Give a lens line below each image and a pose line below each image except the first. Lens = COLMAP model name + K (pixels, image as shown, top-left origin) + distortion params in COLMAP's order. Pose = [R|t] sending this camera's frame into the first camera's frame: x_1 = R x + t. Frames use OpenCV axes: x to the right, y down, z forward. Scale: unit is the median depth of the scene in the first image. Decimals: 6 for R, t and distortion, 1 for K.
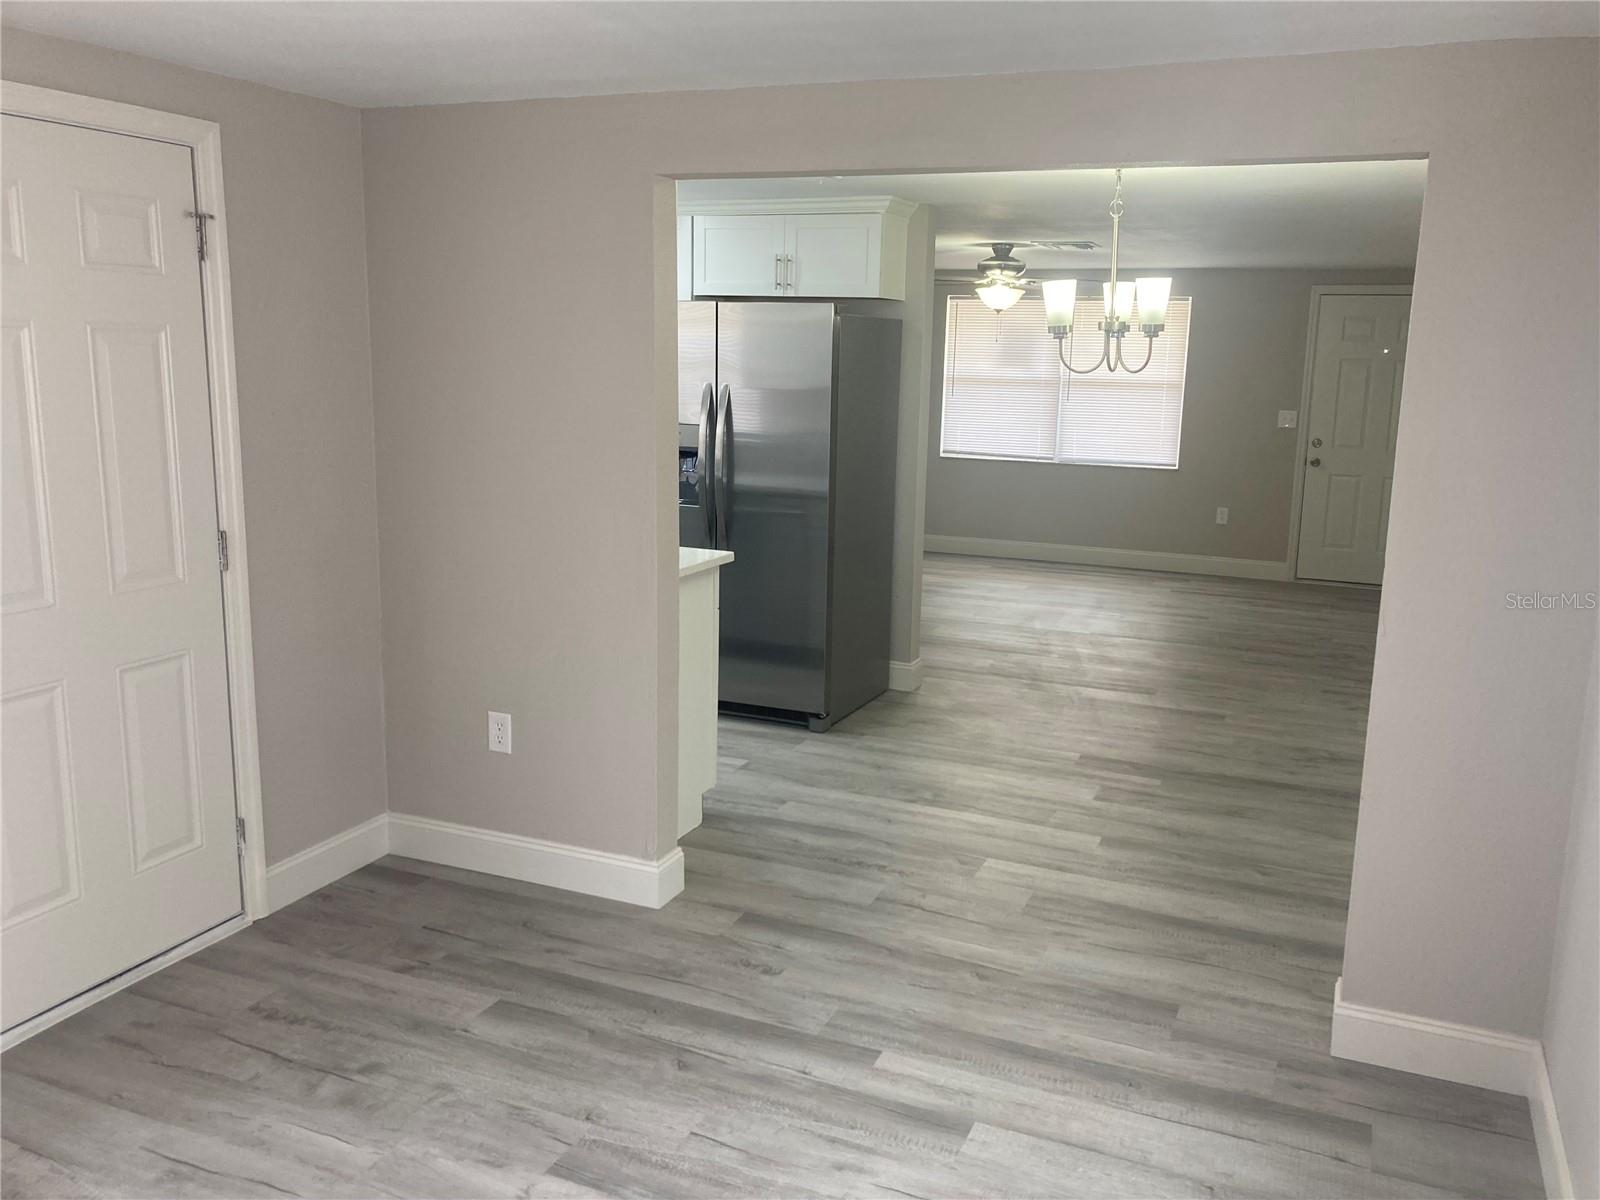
lens RADIAL K [[1310.8, 0, 814.0], [0, 1310.8, 590.9], [0, 0, 1]] dist [0.039095, -0.050317]
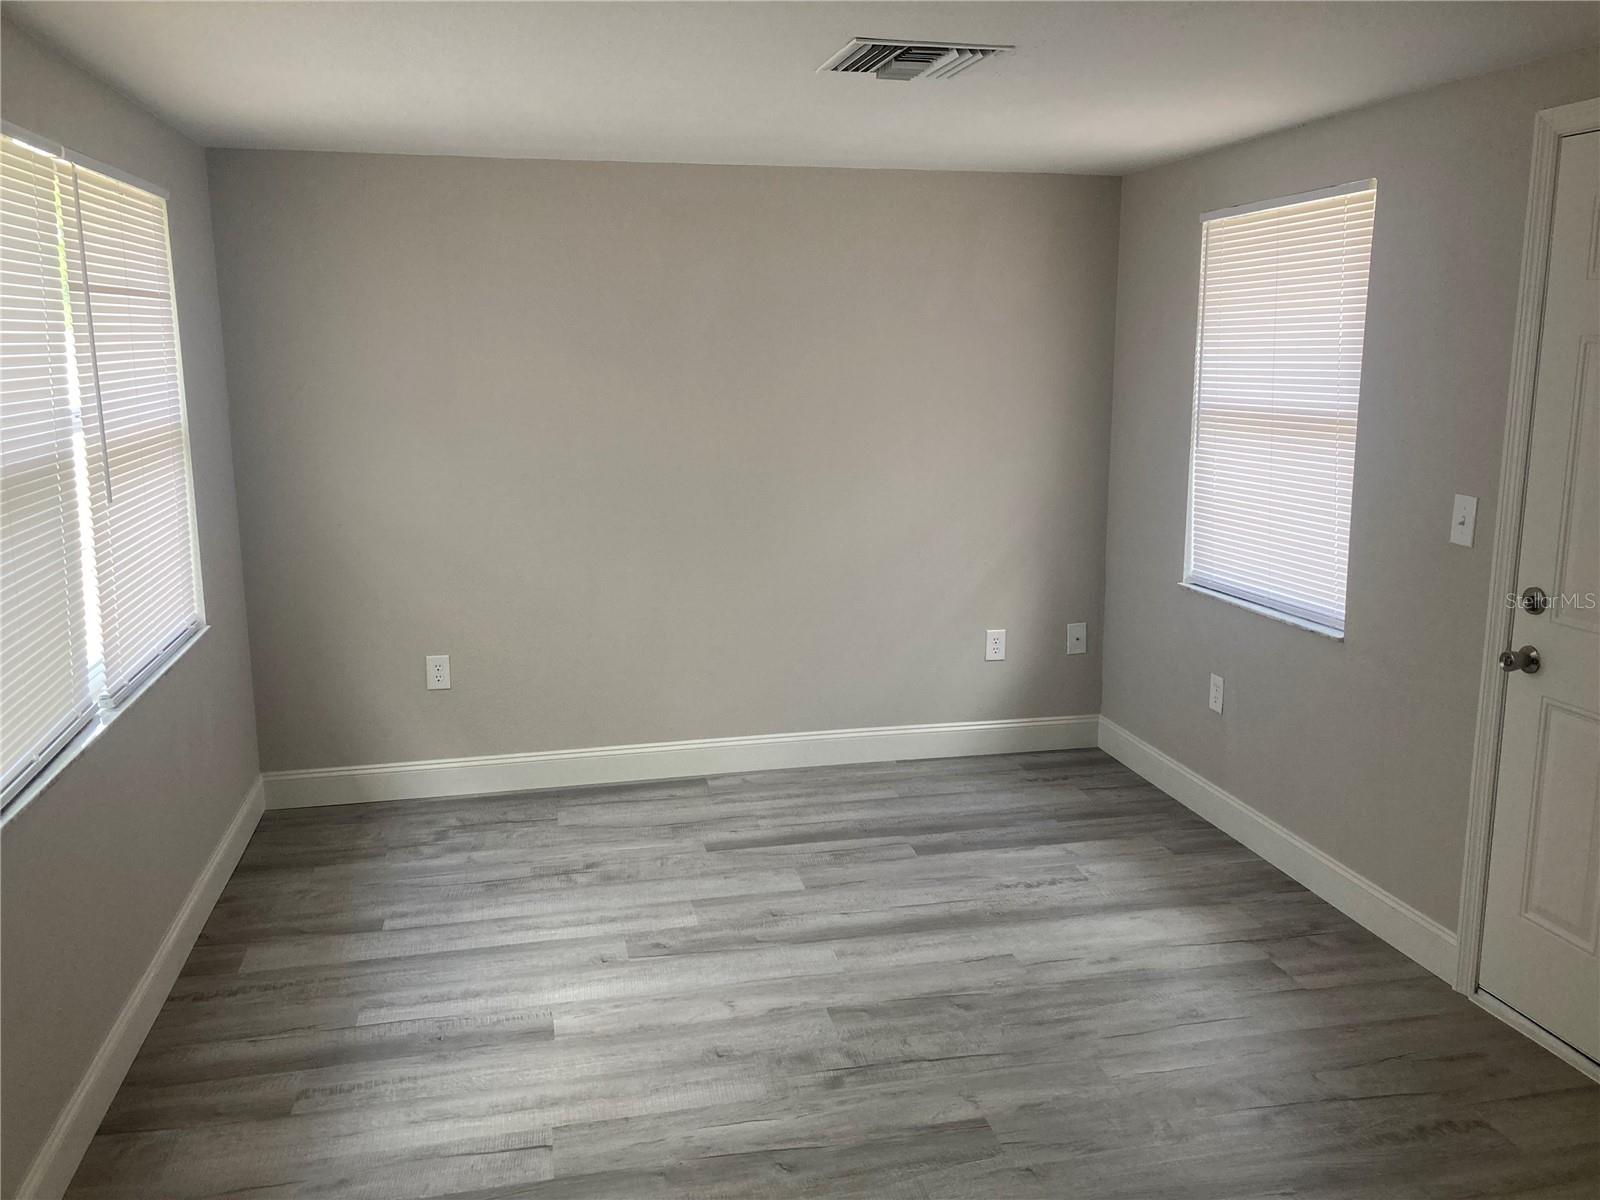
lens RADIAL K [[1310.8, 0, 811.4], [0, 1310.8, 702.1], [0, 0, 1]] dist [0.039095, -0.050317]
pose [[-0.809198, 0.132243, -0.572460, 0.408617], [-0.127717, 0.911449, 0.391087, -0.229401], [0.573487, 0.389579, -0.720653, 1.317108]]
